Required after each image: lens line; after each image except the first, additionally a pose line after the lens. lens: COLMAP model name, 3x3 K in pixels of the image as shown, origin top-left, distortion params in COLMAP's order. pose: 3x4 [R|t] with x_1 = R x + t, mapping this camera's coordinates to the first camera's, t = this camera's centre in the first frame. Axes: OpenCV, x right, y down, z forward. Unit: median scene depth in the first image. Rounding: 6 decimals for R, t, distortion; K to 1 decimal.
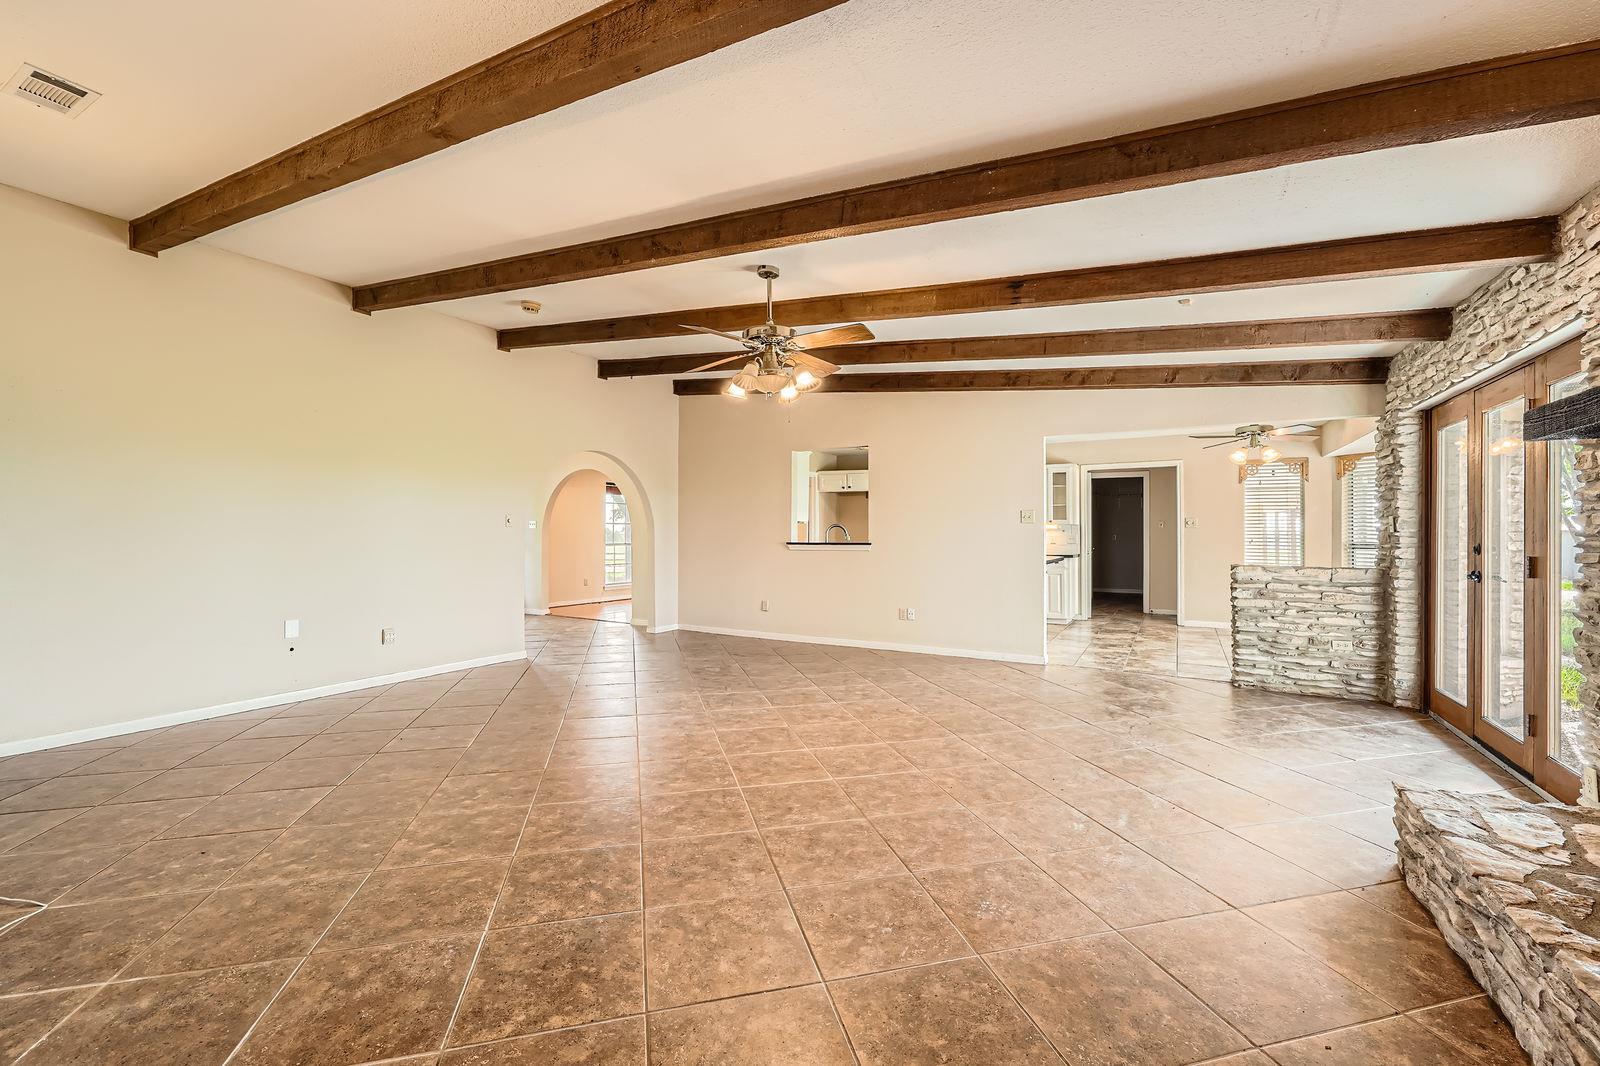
lens RADIAL K [[670.4, 0, 800.0], [0, 670.4, 533.0], [0, 0, 1]] dist [-0.001493, -0.000084]
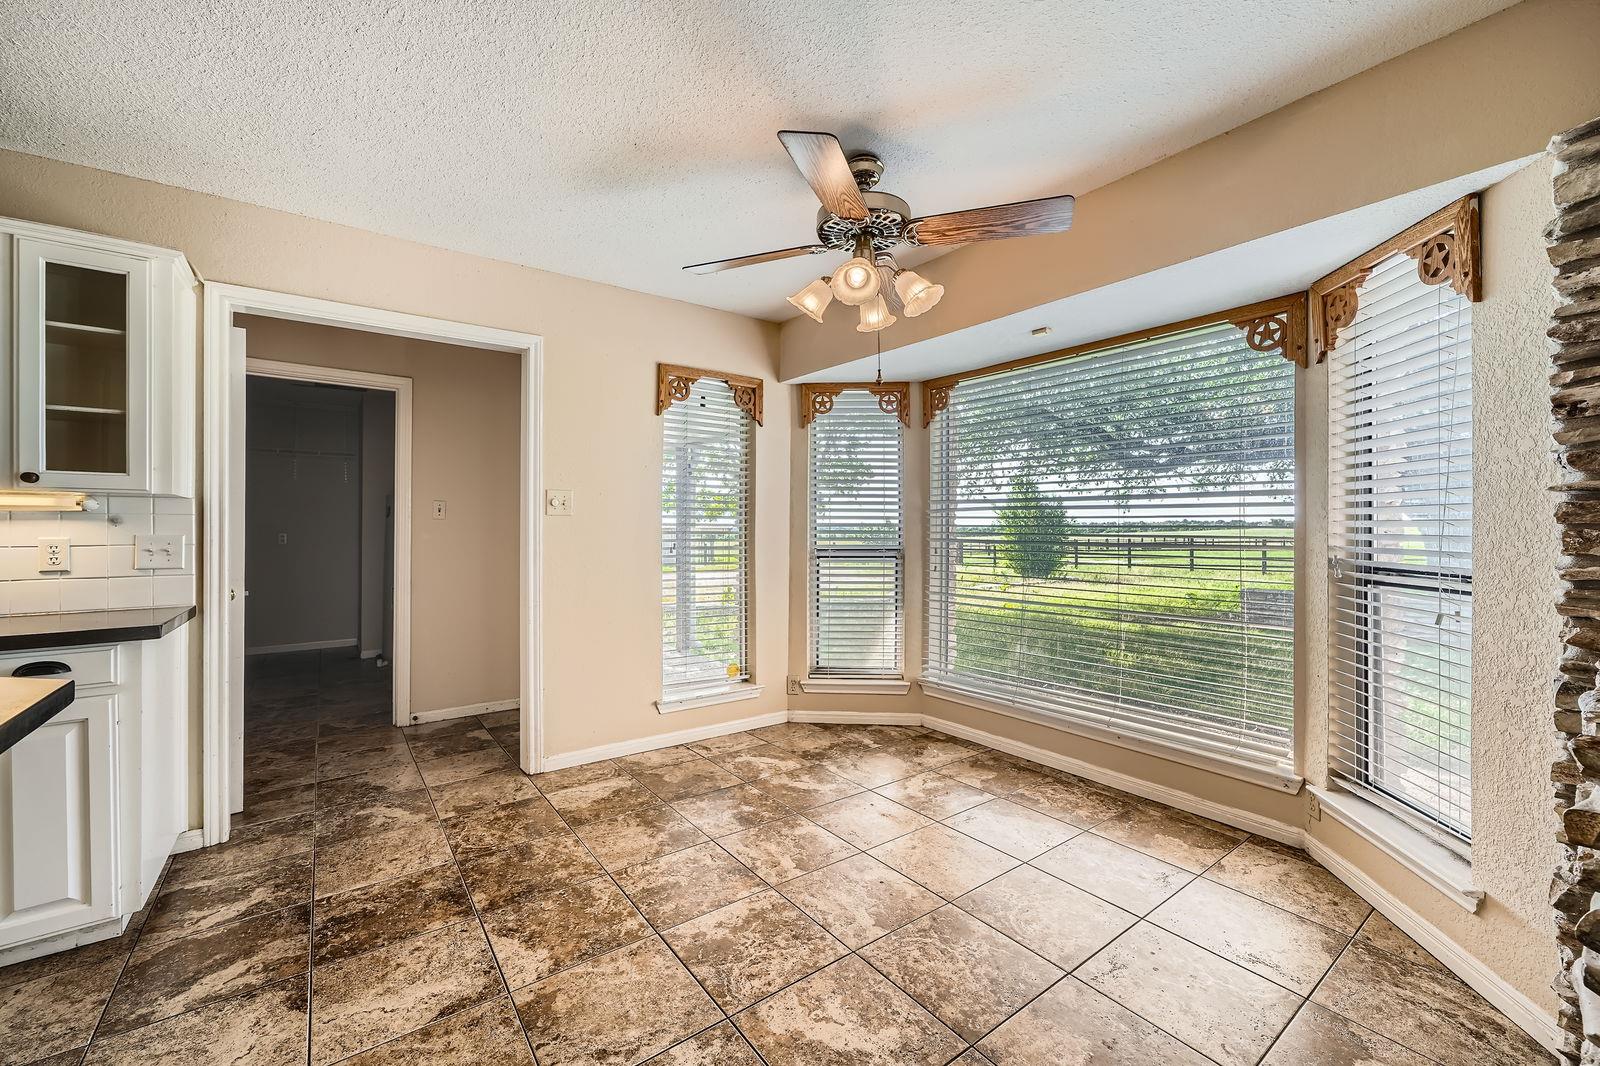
lens RADIAL K [[640.3, 0, 800.0], [0, 640.3, 533.0], [0, 0, 1]] dist [-0.001256, -0.000009]
pose [[0.407643, -0.007868, 0.913108, 0.285780], [0.001271, 0.999967, 0.008049, 0.000186], [-0.913141, -0.002121, 0.407639, 0.683550]]
